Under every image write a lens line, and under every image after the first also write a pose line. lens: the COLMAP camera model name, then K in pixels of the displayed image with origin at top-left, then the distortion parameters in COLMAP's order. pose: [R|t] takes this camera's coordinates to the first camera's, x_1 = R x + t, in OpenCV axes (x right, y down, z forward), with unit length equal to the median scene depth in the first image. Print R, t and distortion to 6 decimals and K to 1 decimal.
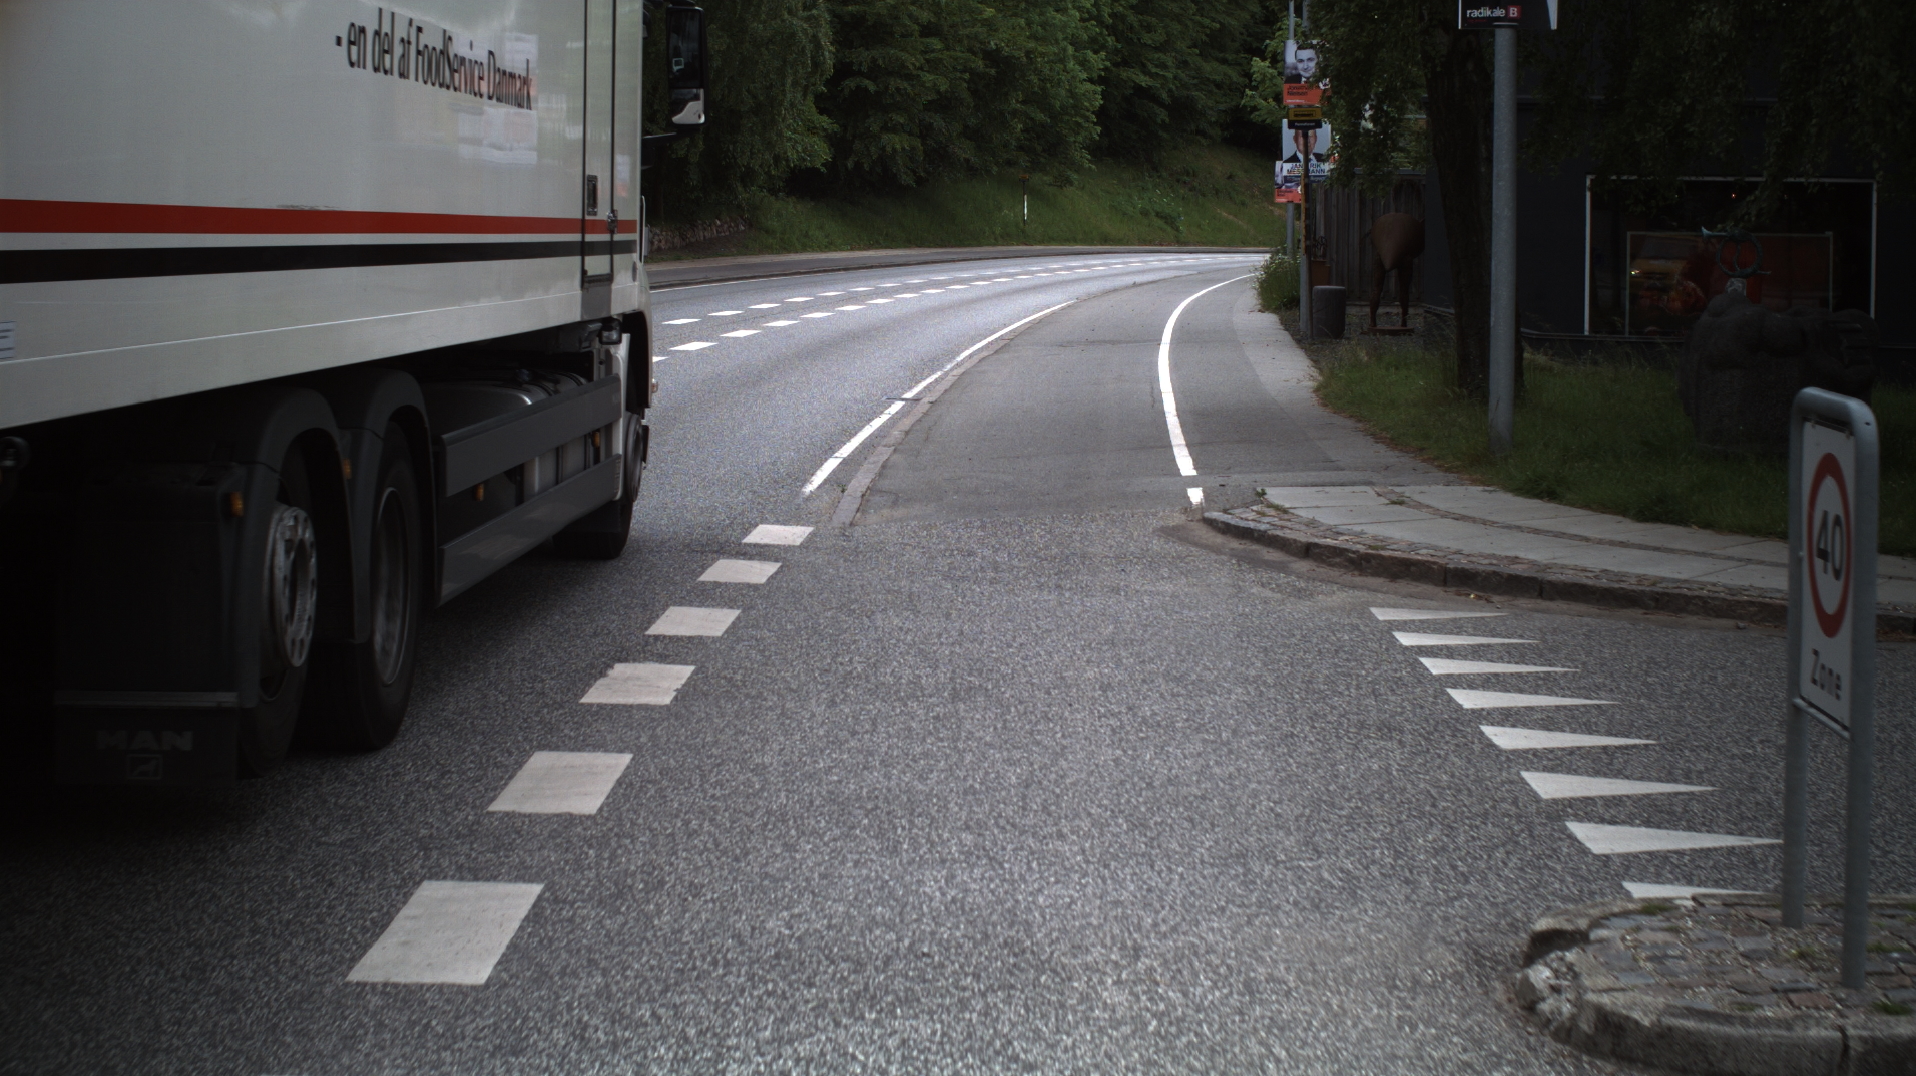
lens RADIAL K [[3304.6, 0, 958.0], [0, 3304.6, 538.0], [0, 0, 1]] dist [-0.258290, 0.219385]
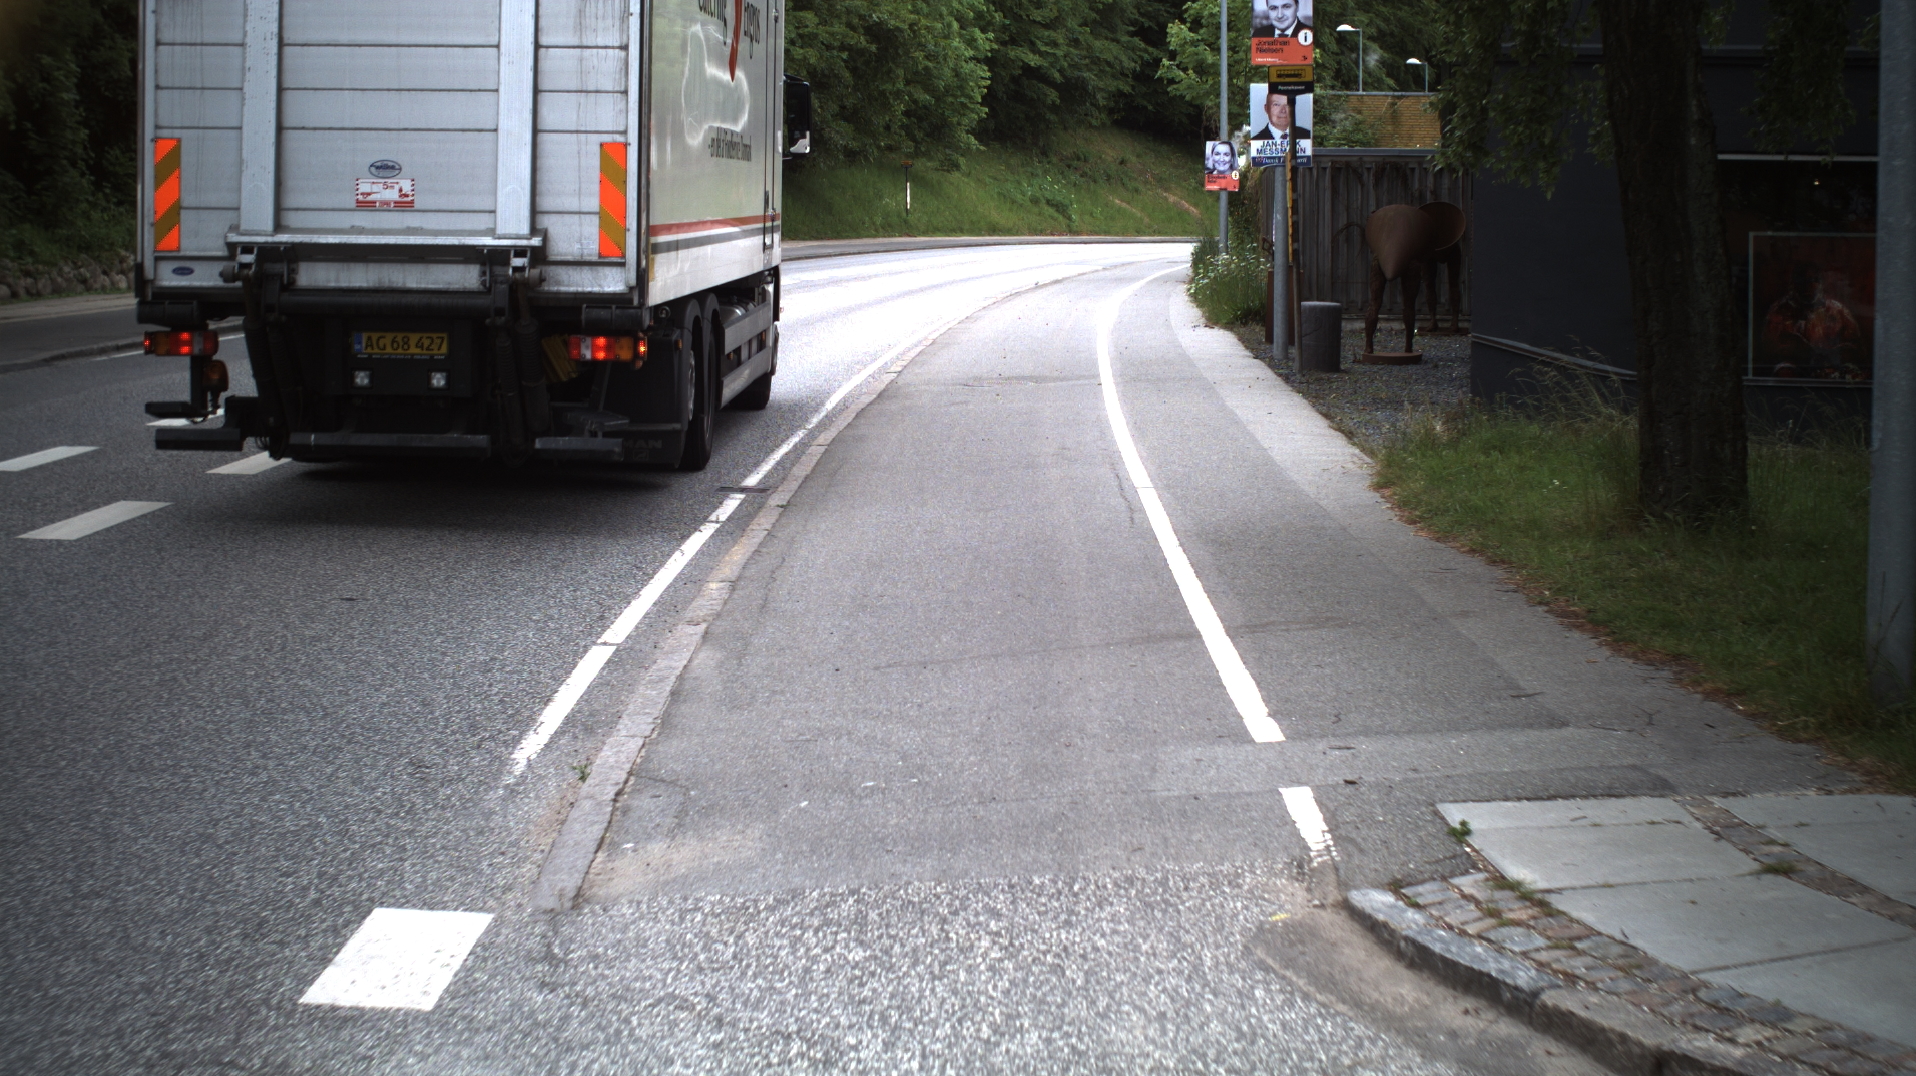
lens RADIAL K [[3304.6, 0, 958.0], [0, 3304.6, 538.0], [0, 0, 1]] dist [-0.258290, 0.219385]
pose [[0.999338, -0.006447, 0.035799, 0.002219], [0.006304, 0.999972, 0.004103, -0.024989], [-0.035824, -0.003874, 0.999351, 0.236834]]
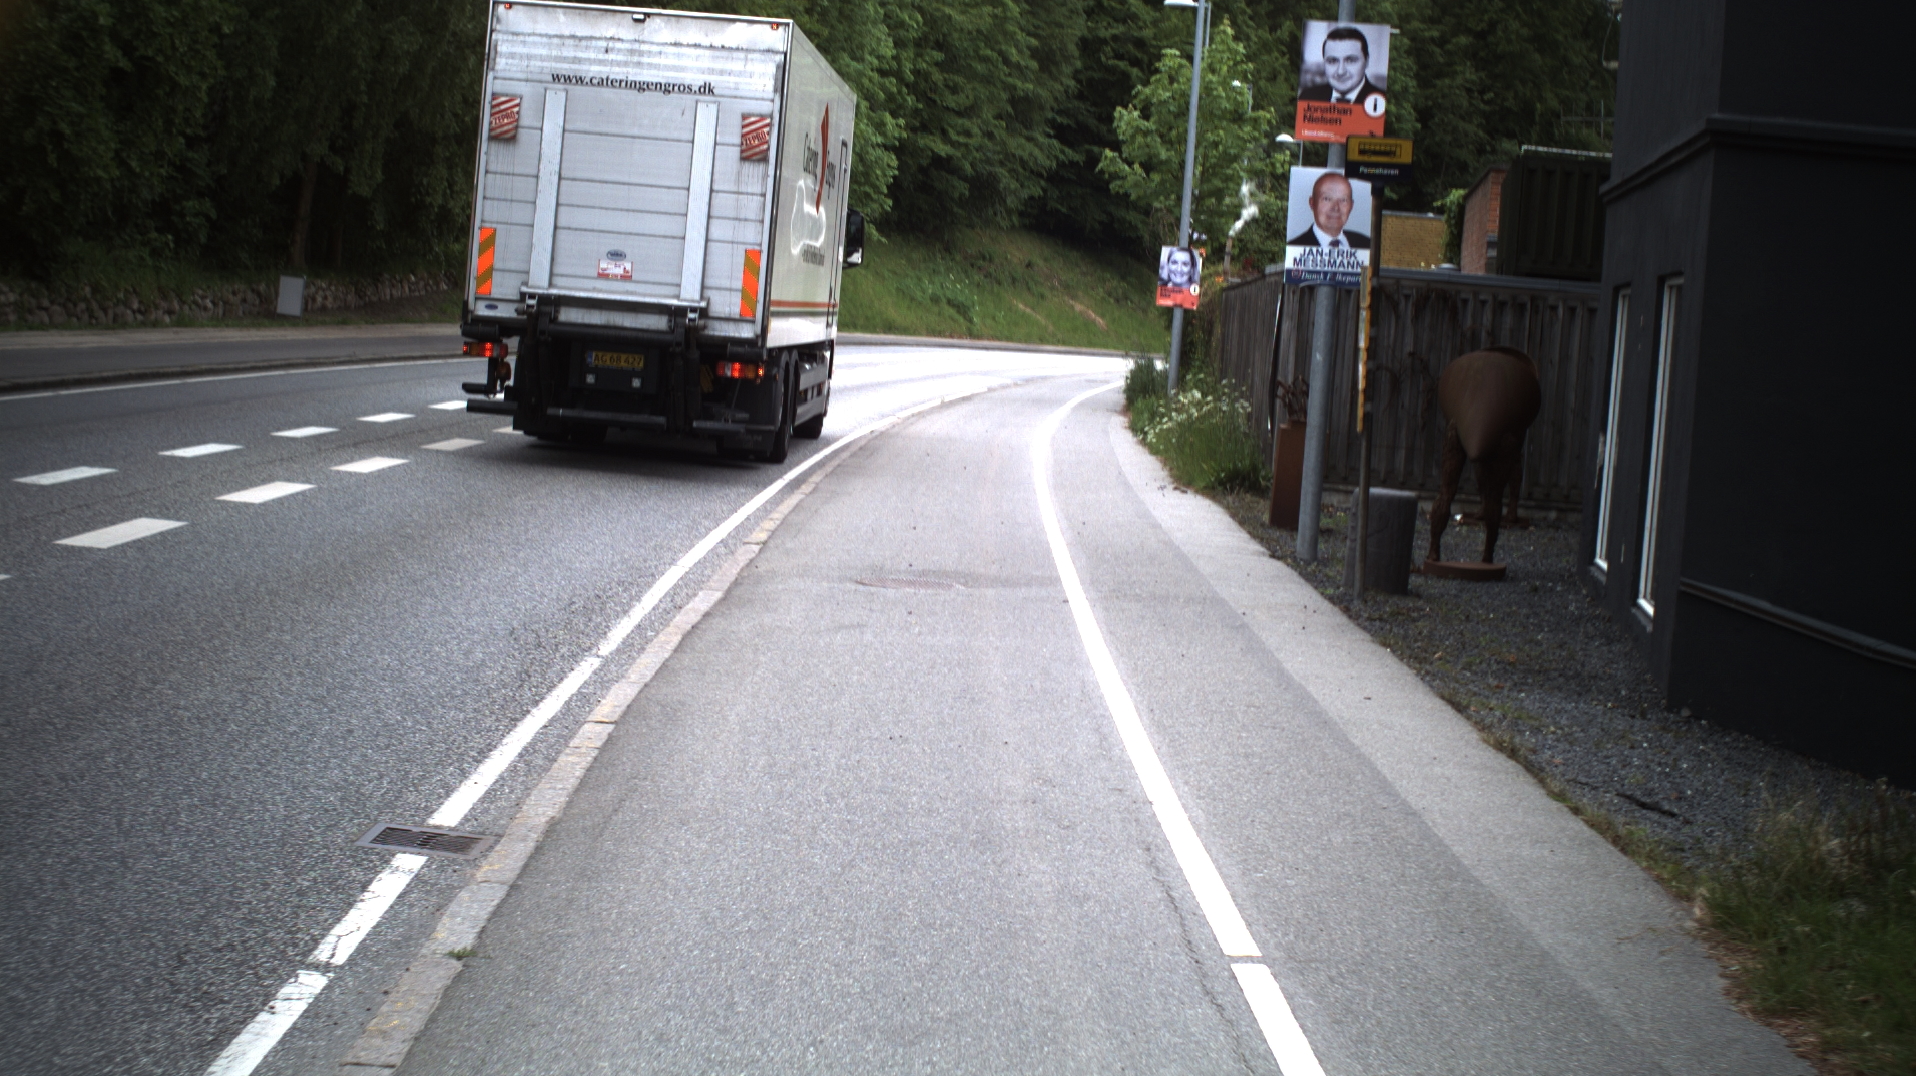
lens RADIAL K [[3304.6, 0, 958.0], [0, 3304.6, 538.0], [0, 0, 1]] dist [-0.258290, 0.219385]
pose [[0.995156, 0.065222, 0.073556, 0.008362], [-0.063483, 0.997651, -0.025731, -0.049542], [-0.075061, 0.020937, 0.996959, 0.472468]]
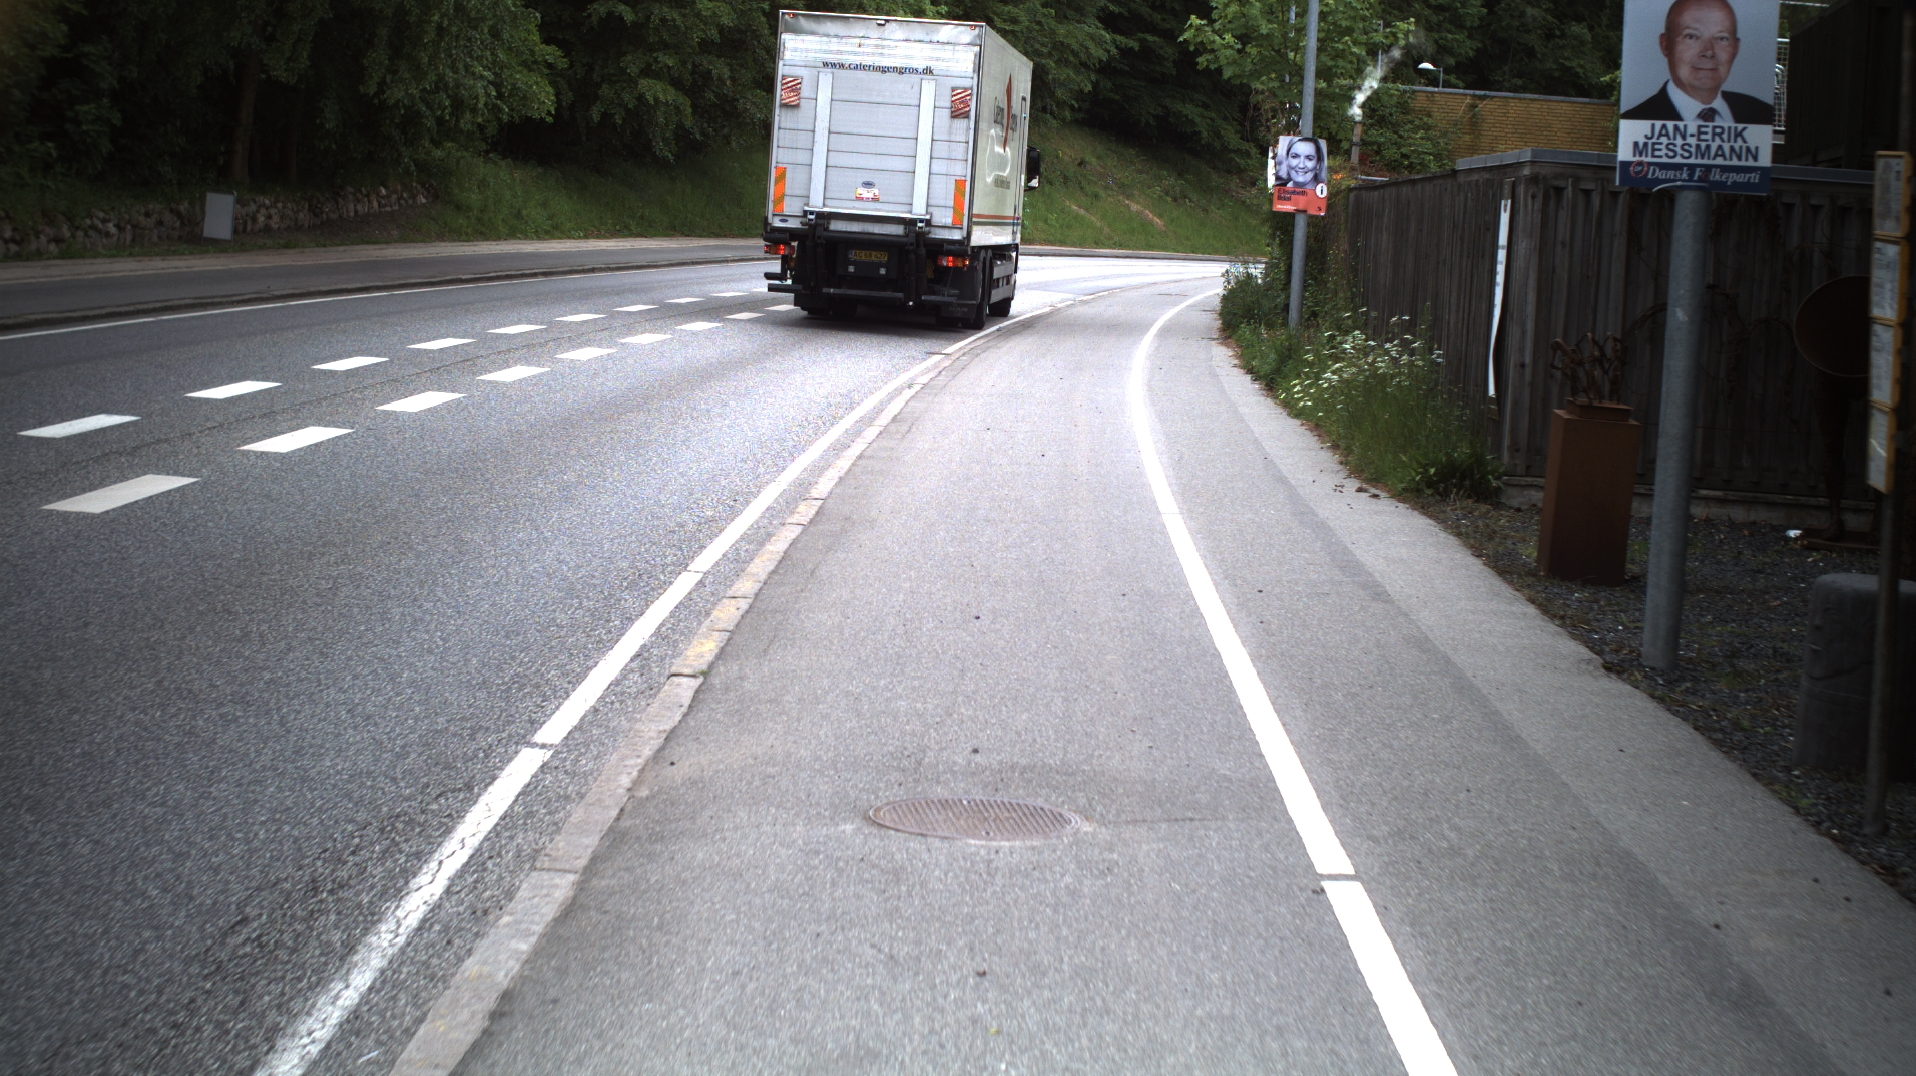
lens RADIAL K [[3304.6, 0, 958.0], [0, 3304.6, 538.0], [0, 0, 1]] dist [-0.258290, 0.219385]
pose [[0.997078, 0.046932, 0.060267, 0.020381], [-0.047333, 0.998865, 0.005242, -0.074833], [-0.059952, -0.008079, 0.998169, 0.709562]]
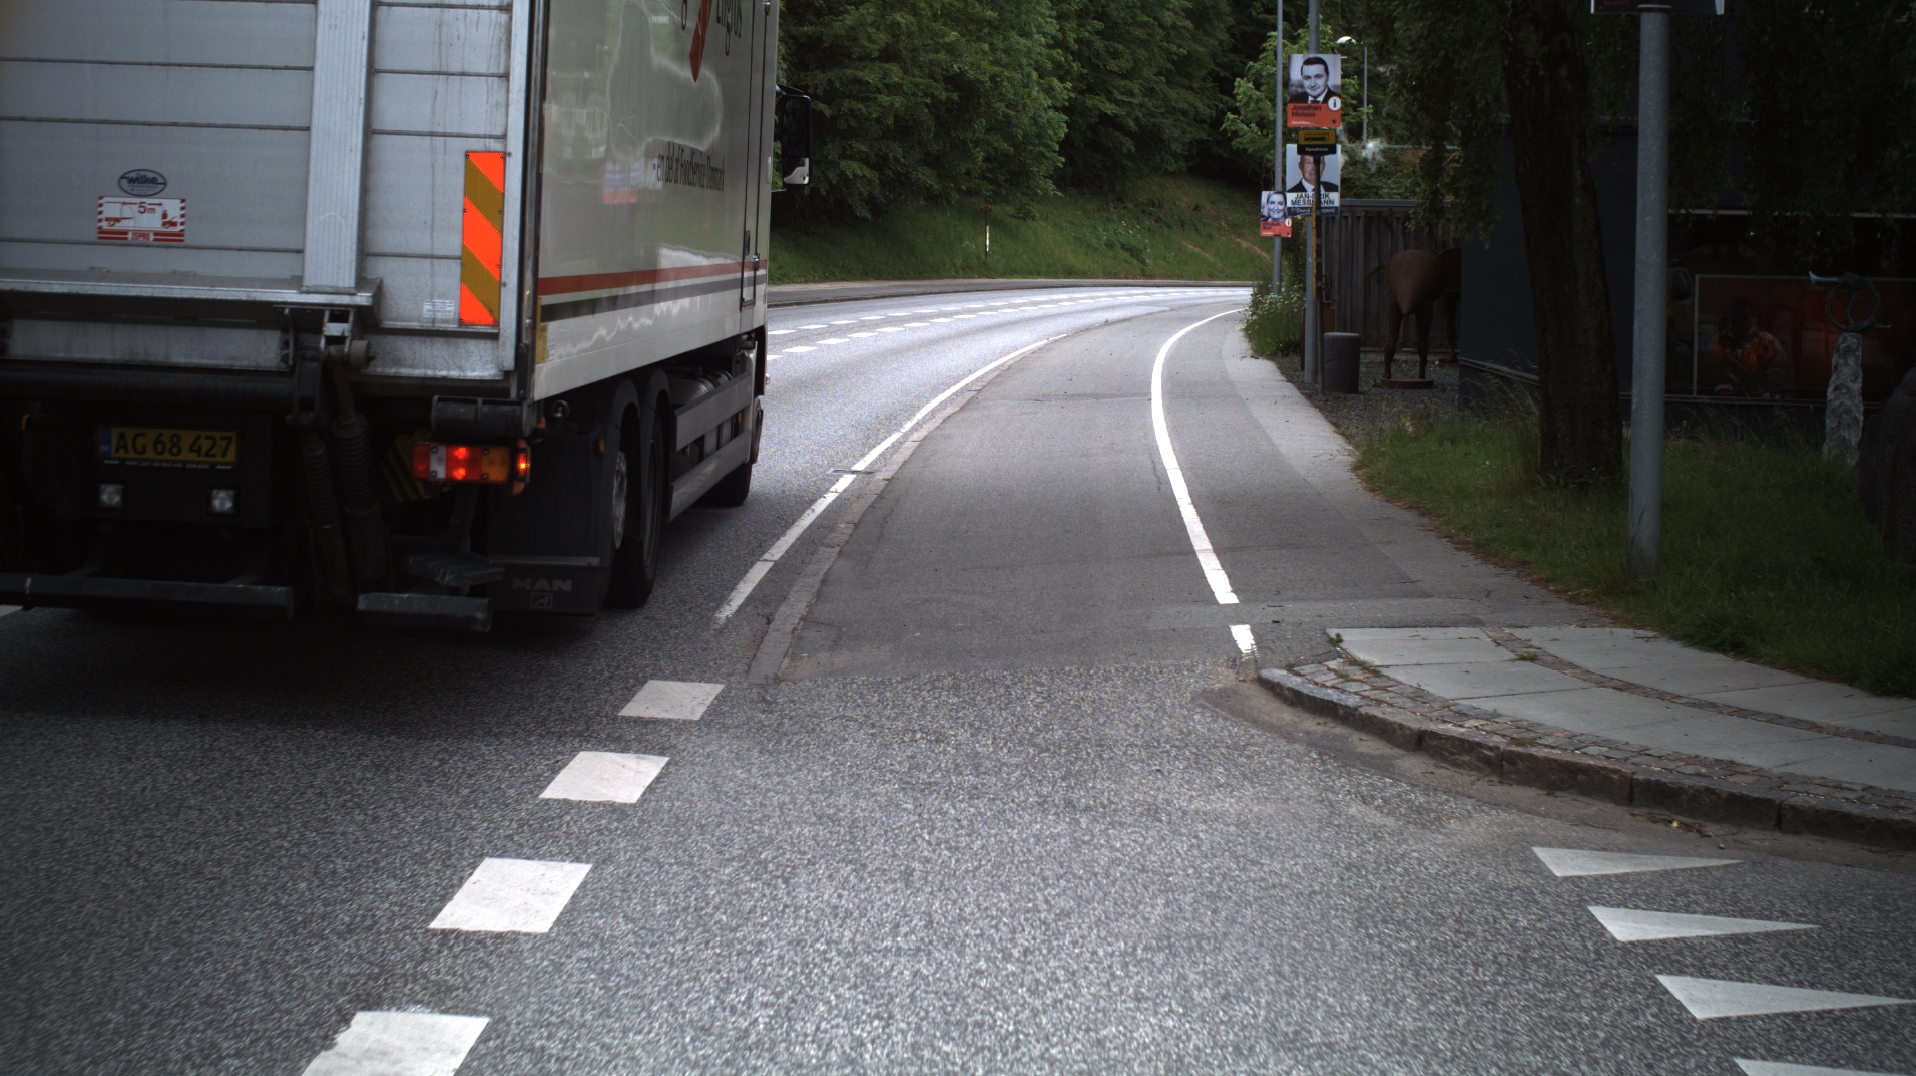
lens RADIAL K [[3304.6, 0, 958.0], [0, 3304.6, 538.0], [0, 0, 1]] dist [-0.258290, 0.219385]
pose [[0.999901, 0.005427, 0.013008, -0.000694], [-0.005310, 0.999945, -0.009063, -0.012788], [-0.013056, 0.008993, 0.999874, 0.117977]]
